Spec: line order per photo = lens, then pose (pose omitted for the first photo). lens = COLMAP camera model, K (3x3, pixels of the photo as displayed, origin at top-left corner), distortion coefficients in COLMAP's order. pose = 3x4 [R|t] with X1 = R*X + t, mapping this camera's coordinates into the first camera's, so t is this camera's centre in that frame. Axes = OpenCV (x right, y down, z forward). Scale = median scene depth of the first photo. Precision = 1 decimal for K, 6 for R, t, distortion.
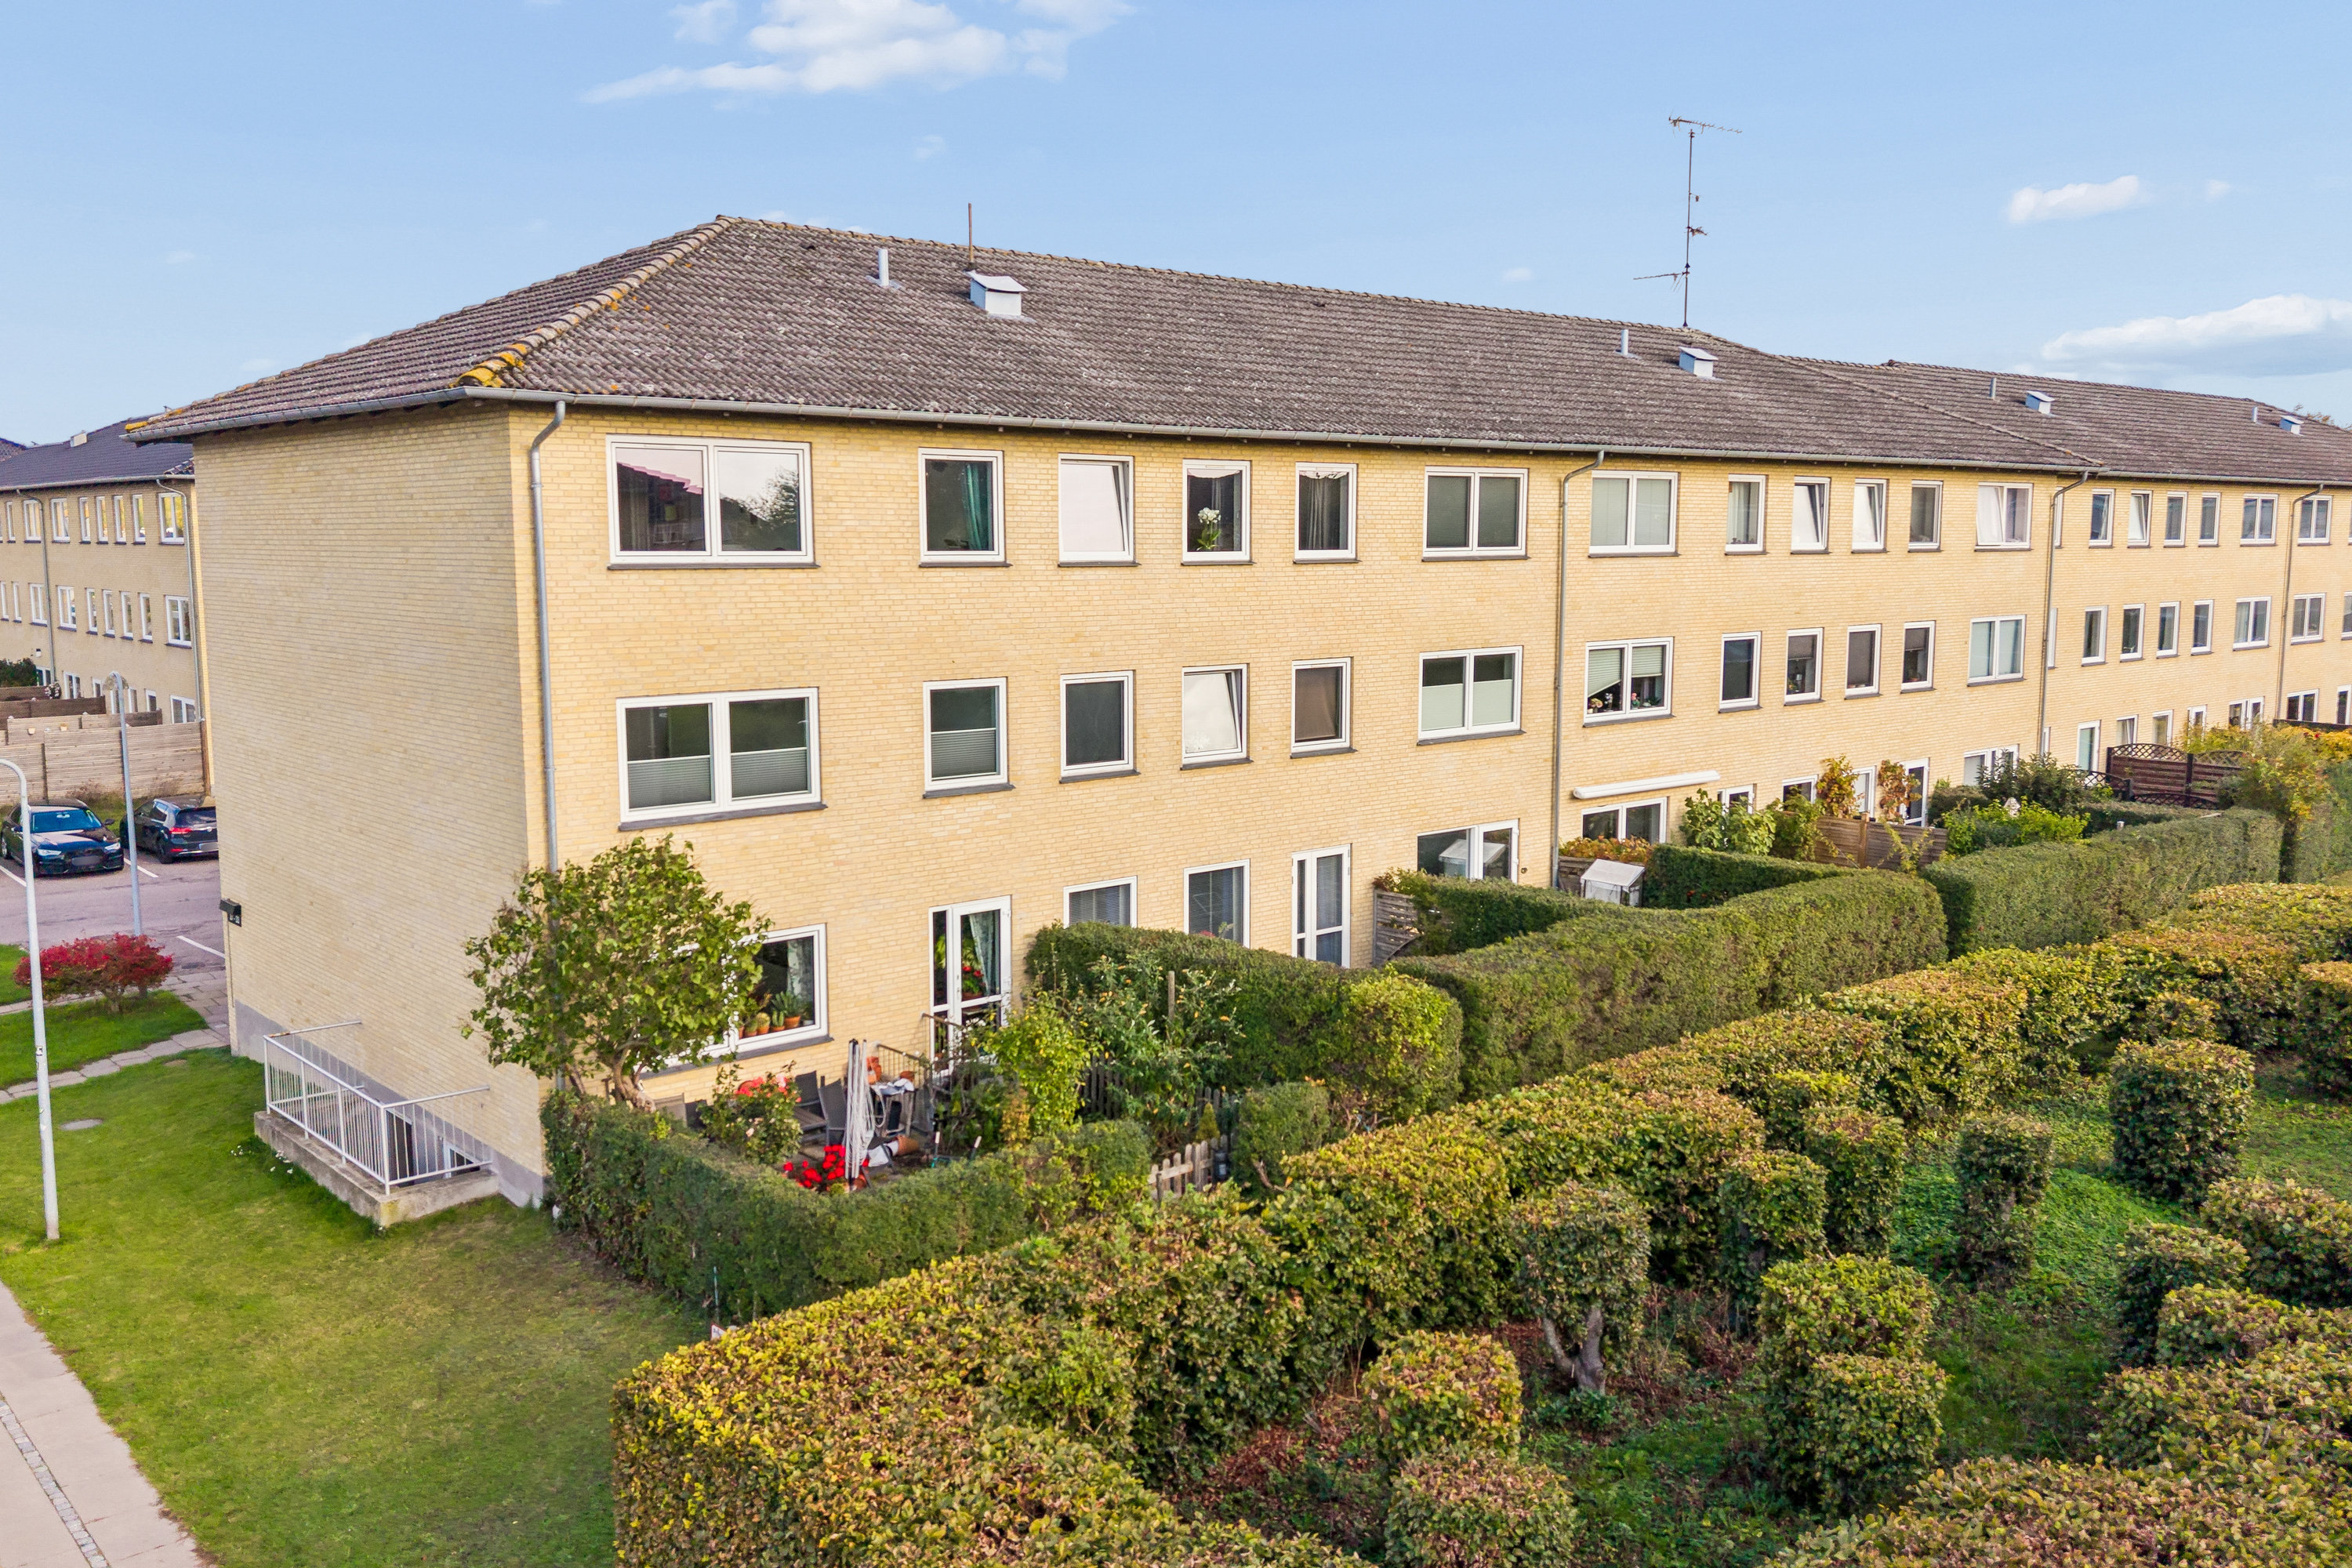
lens RADIAL K [[1960.8, 0, 1176.0], [0, 1960.8, 784.0], [0, 0, 1]] dist [-0.000067, 0.000877]
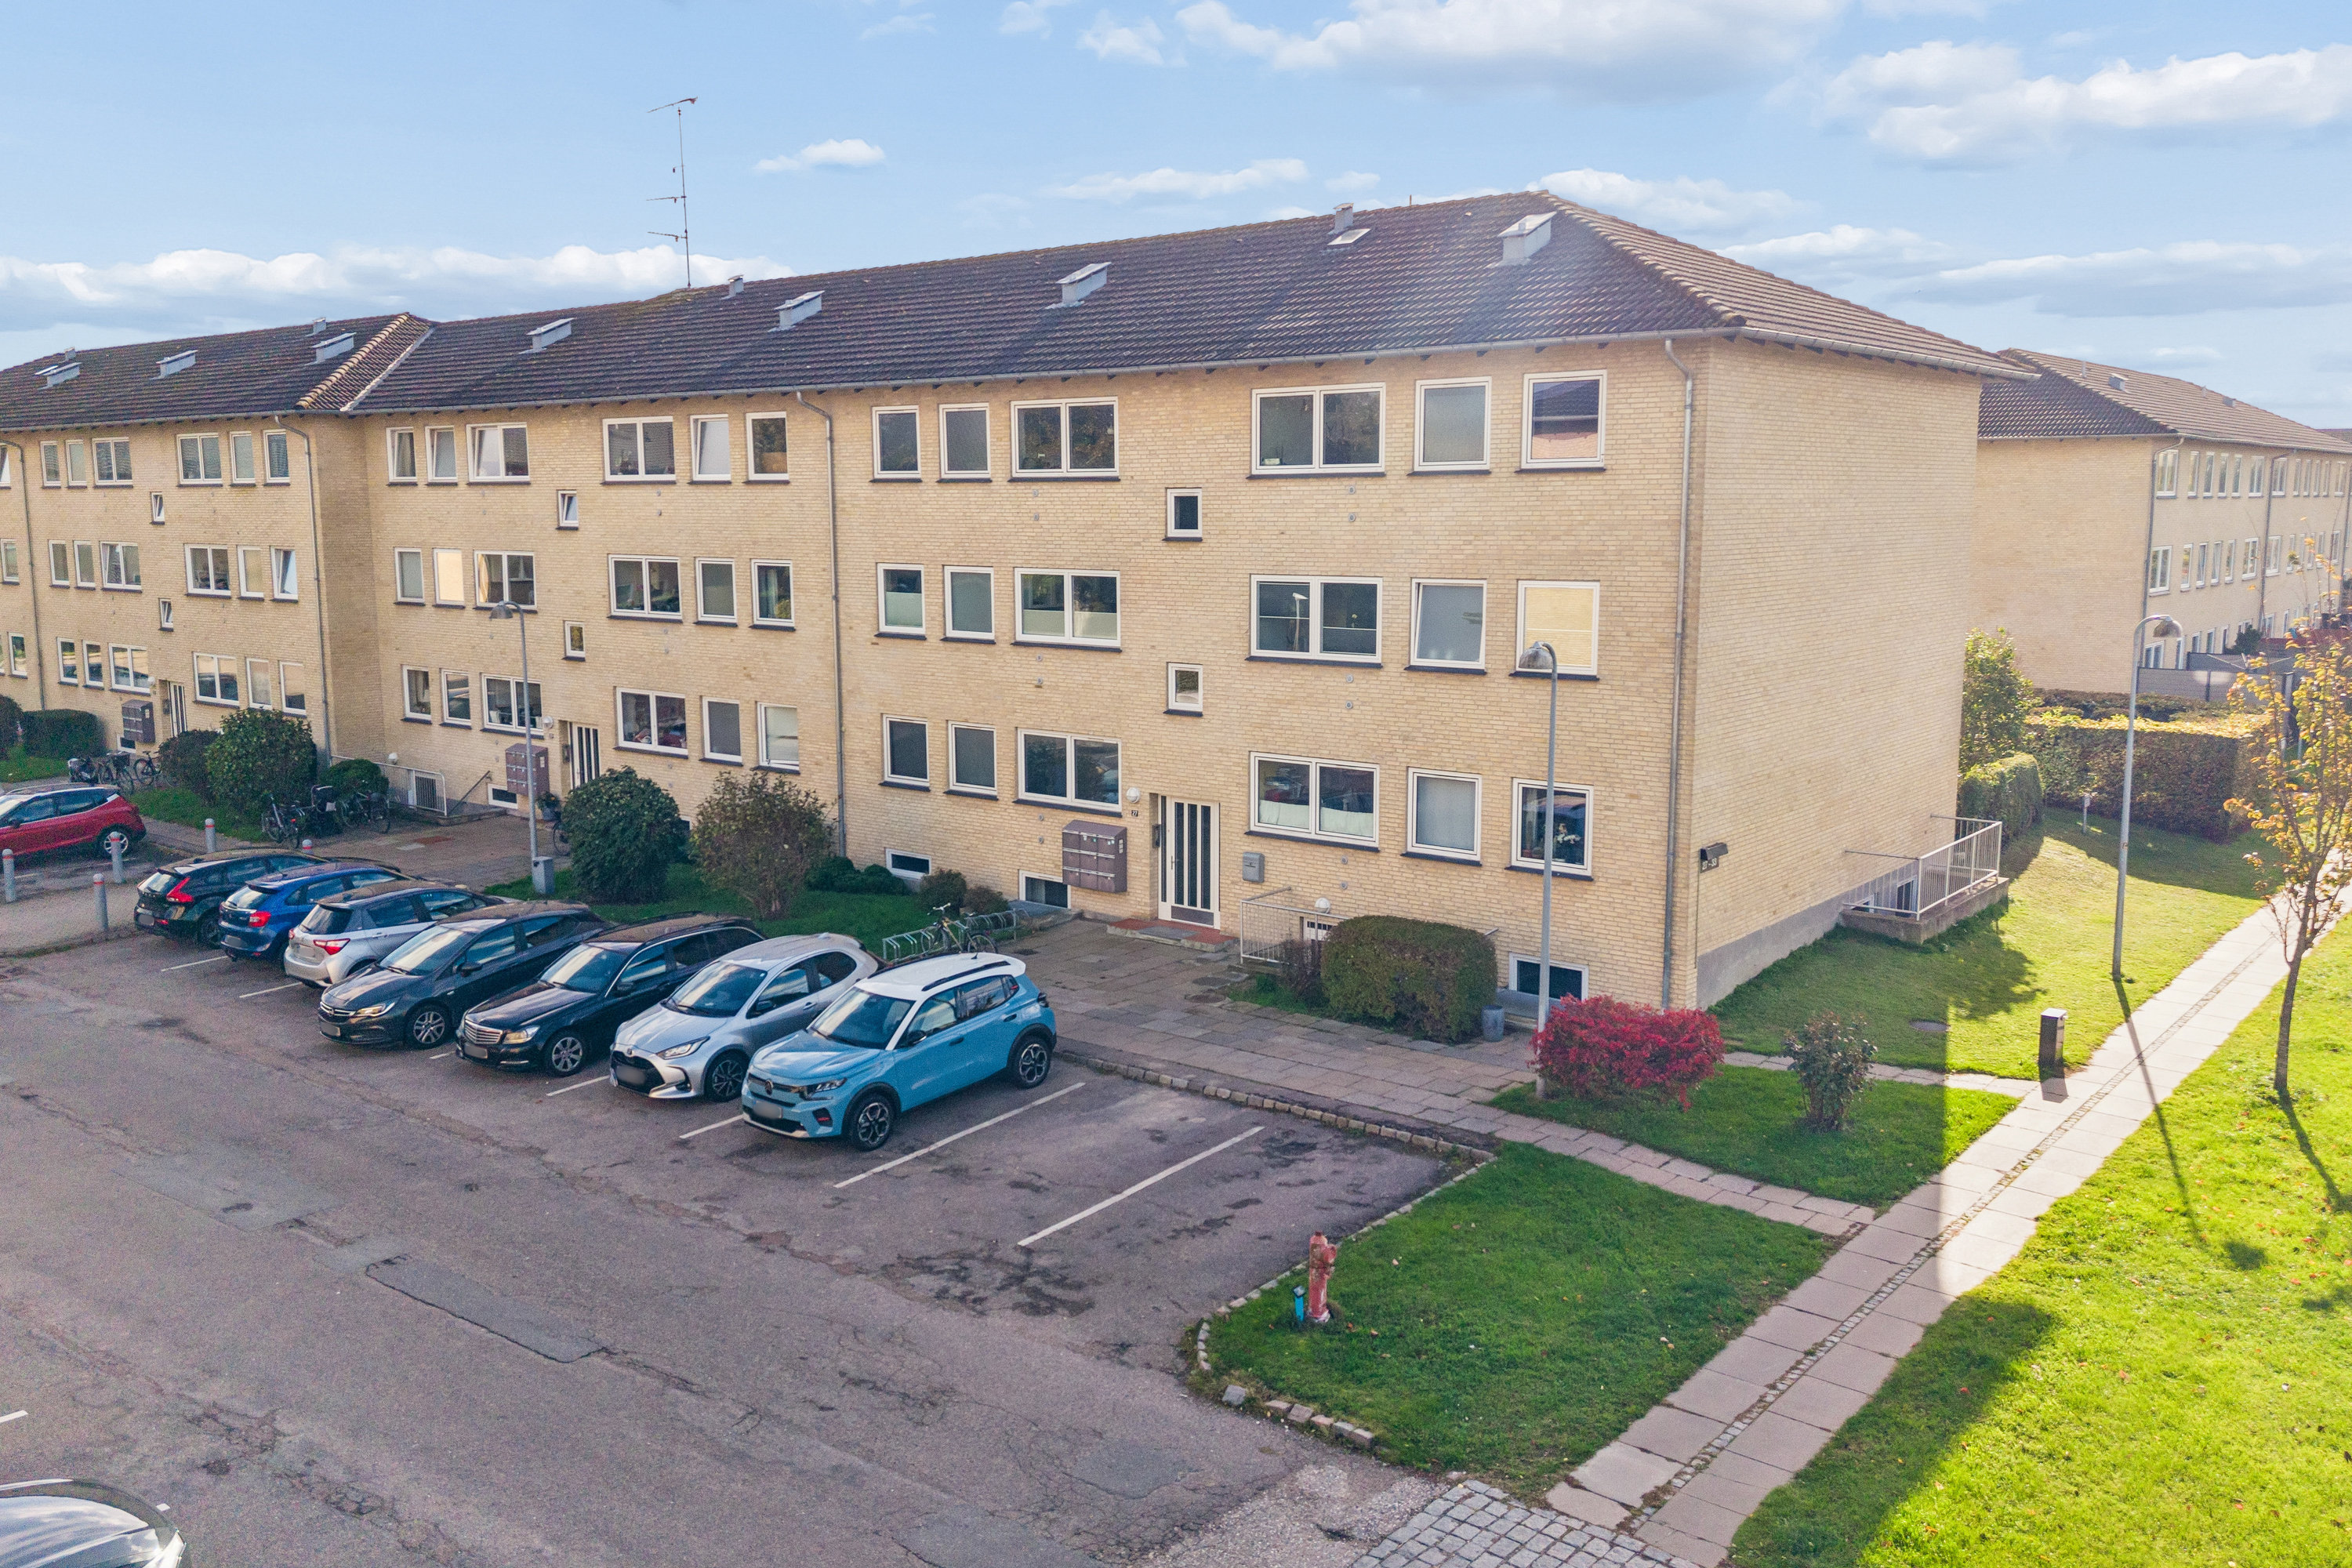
lens RADIAL K [[1960.8, 0, 1176.0], [0, 1960.8, 784.0], [0, 0, 1]] dist [-0.000067, 0.000877]
pose [[0.168565, 0.160058, -0.972608, 1.241287], [-0.101101, 0.984331, 0.144465, -0.112297], [0.980492, 0.073980, 0.182106, 0.878401]]
